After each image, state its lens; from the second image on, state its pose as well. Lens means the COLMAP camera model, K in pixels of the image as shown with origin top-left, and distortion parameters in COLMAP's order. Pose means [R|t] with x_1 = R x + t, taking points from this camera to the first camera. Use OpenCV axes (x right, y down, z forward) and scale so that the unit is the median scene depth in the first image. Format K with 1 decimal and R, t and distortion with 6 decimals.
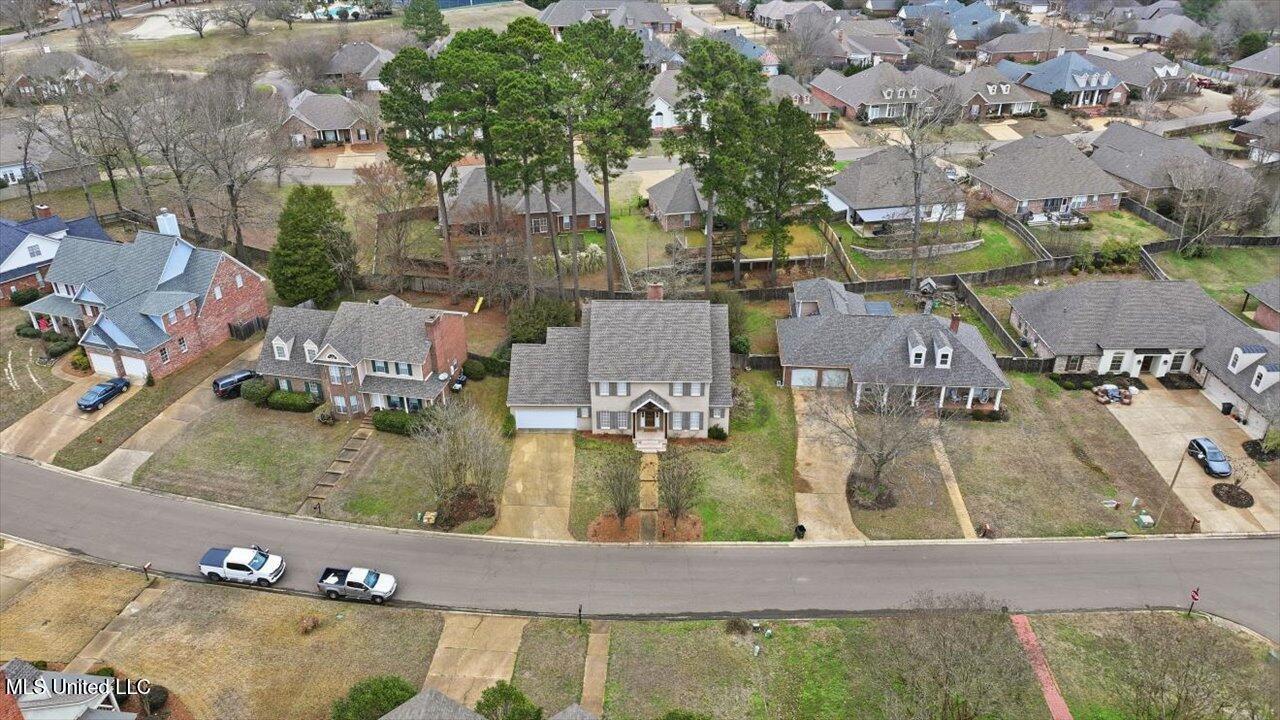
lens RADIAL K [[899.1, 0, 645.9], [0, 899.1, 358.0], [0, 0, 1]] dist [0.008489, -0.003132]
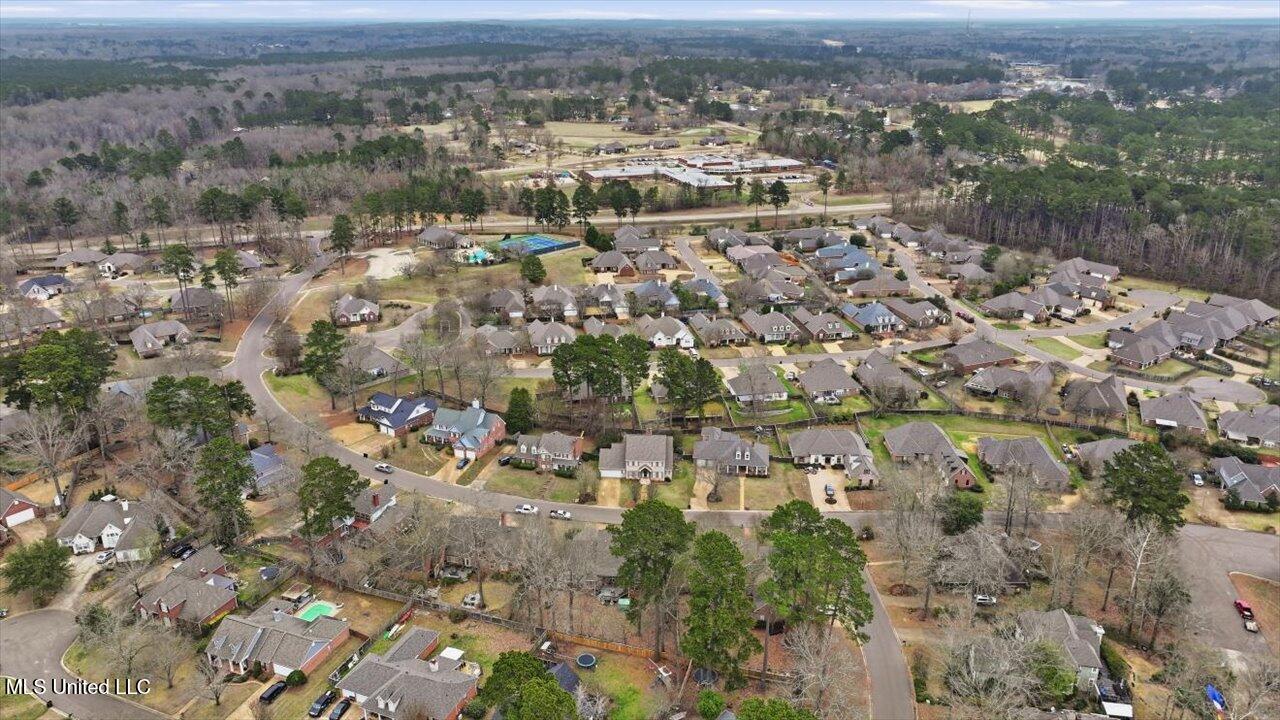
lens RADIAL K [[899.1, 0, 645.9], [0, 899.1, 358.0], [0, 0, 1]] dist [0.008489, -0.003132]
pose [[0.999458, 0.013904, -0.029843, 0.090973], [-0.017671, 0.991365, -0.129937, 0.073328], [0.027779, 0.130394, 0.991073, -2.044804]]
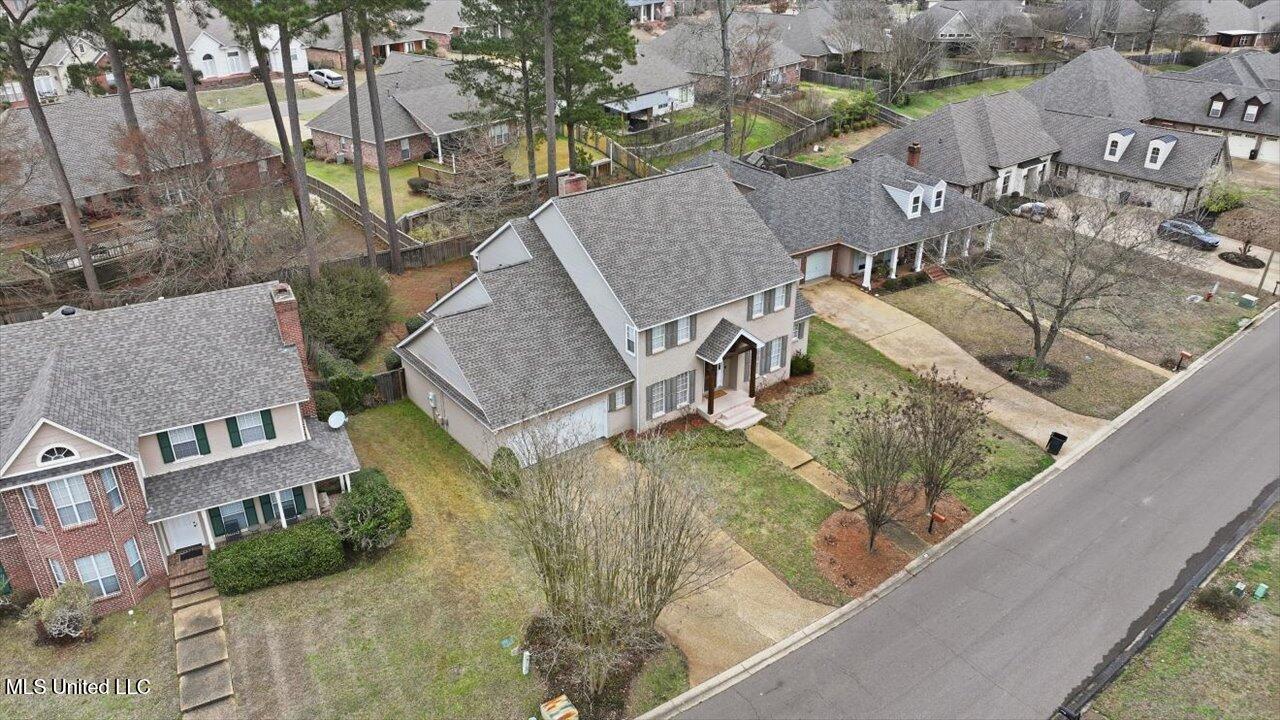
lens RADIAL K [[899.1, 0, 645.9], [0, 899.1, 358.0], [0, 0, 1]] dist [0.008489, -0.003132]
pose [[0.782298, -0.280293, 0.556279, -0.343267], [0.297133, 0.952806, 0.062232, 0.009273], [-0.547469, 0.116605, 0.828662, 0.548939]]
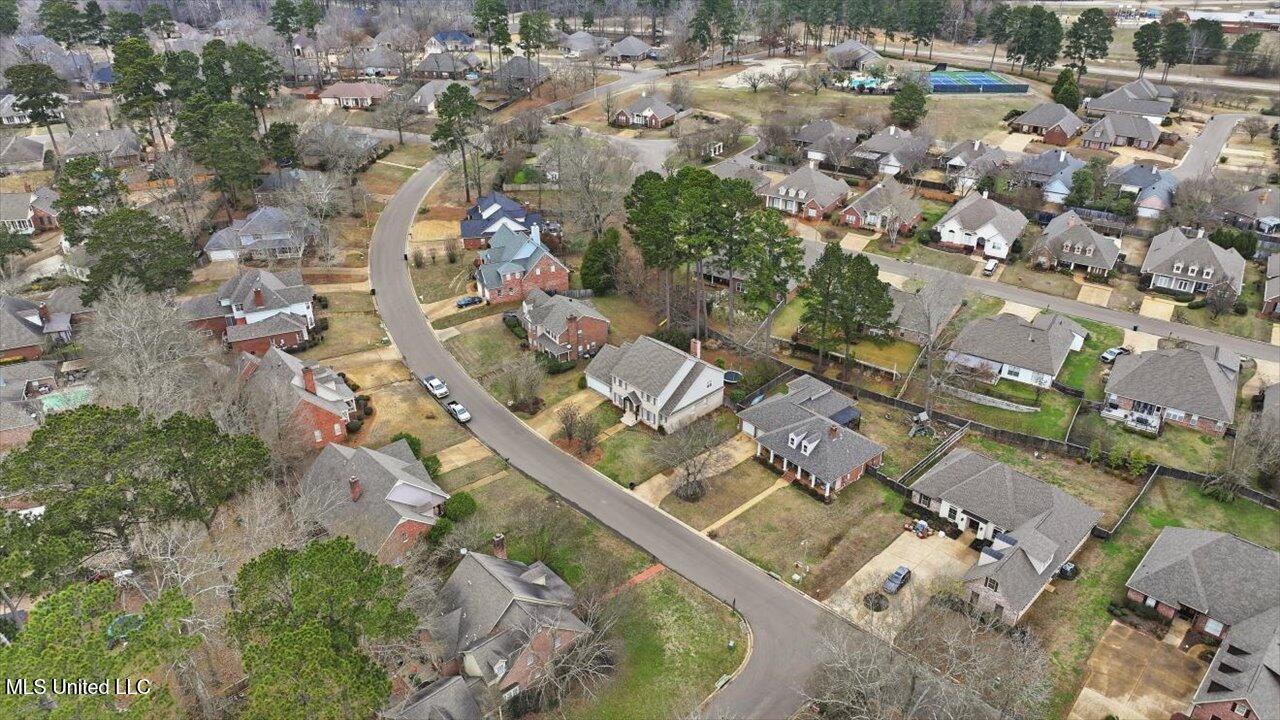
lens RADIAL K [[899.1, 0, 645.9], [0, 899.1, 358.0], [0, 0, 1]] dist [0.008489, -0.003132]
pose [[0.704141, 0.341787, -0.622388, 1.090996], [-0.336978, 0.932385, 0.130782, -0.262425], [0.625005, 0.117642, 0.771706, -0.373443]]
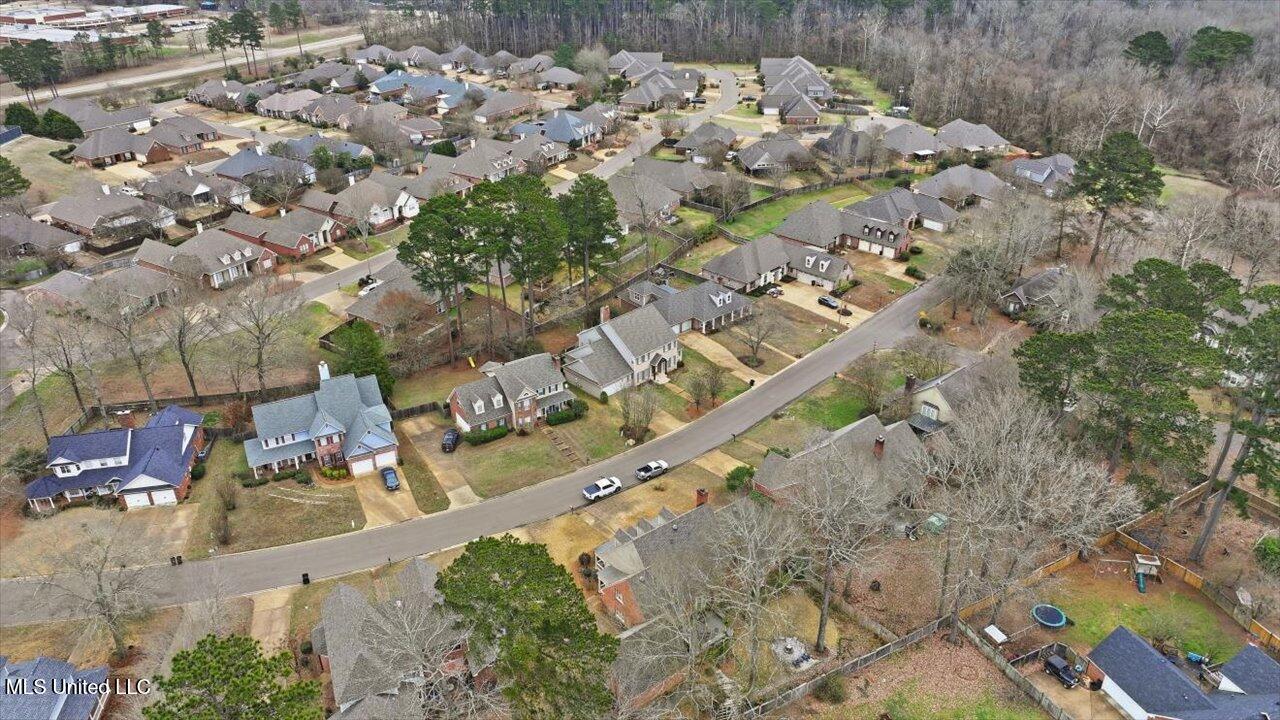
lens RADIAL K [[899.1, 0, 645.9], [0, 899.1, 358.0], [0, 0, 1]] dist [0.008489, -0.003132]
pose [[0.703622, -0.333788, 0.627298, -1.224293], [0.338636, 0.933622, 0.116945, -0.188506], [-0.624693, 0.130140, 0.769949, -0.493778]]
